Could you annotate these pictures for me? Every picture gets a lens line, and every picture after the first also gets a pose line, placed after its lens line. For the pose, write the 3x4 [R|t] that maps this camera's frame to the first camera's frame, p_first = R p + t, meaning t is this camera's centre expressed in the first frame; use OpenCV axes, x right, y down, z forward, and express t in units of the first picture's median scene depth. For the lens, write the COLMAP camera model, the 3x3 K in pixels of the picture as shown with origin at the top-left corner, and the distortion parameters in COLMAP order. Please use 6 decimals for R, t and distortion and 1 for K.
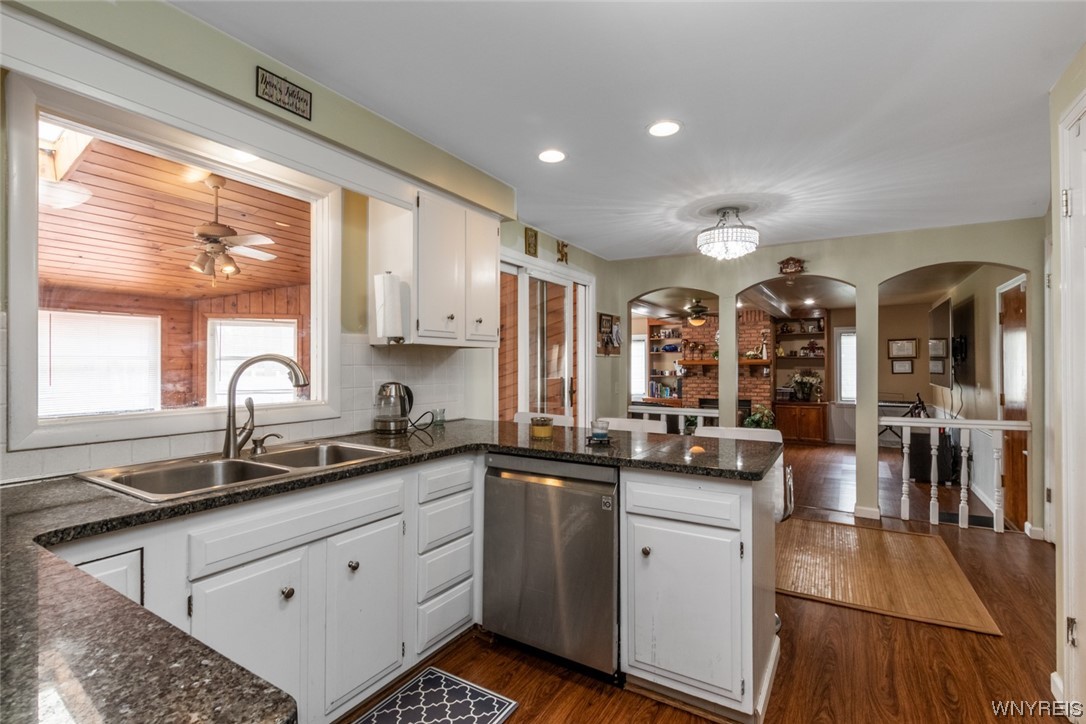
lens RADIAL K [[497.6, 0, 536.7], [0, 497.6, 361.6], [0, 0, 1]] dist [-0.015120, -0.000133]
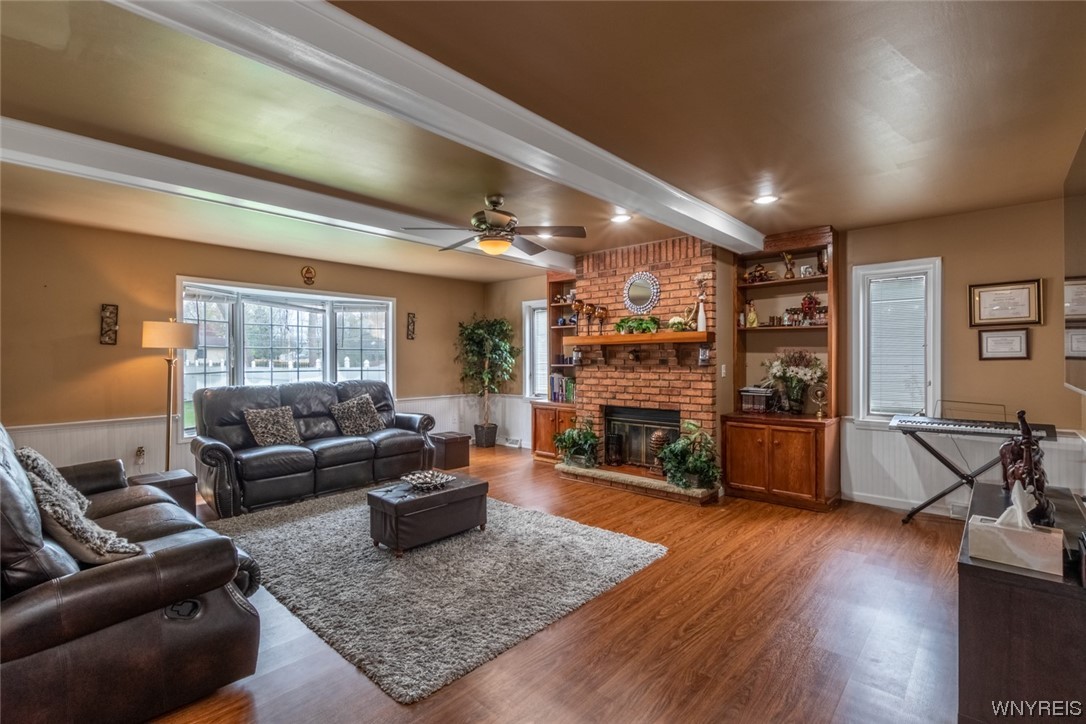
lens RADIAL K [[498.7, 0, 543.0], [0, 498.7, 362.0], [0, 0, 1]] dist [-0.015918, -0.000191]
pose [[0.985666, 0.002334, -0.168692, 0.376689], [-0.000078, 0.999910, 0.013381, 0.019180], [0.168708, -0.013176, 0.985578, 0.456999]]
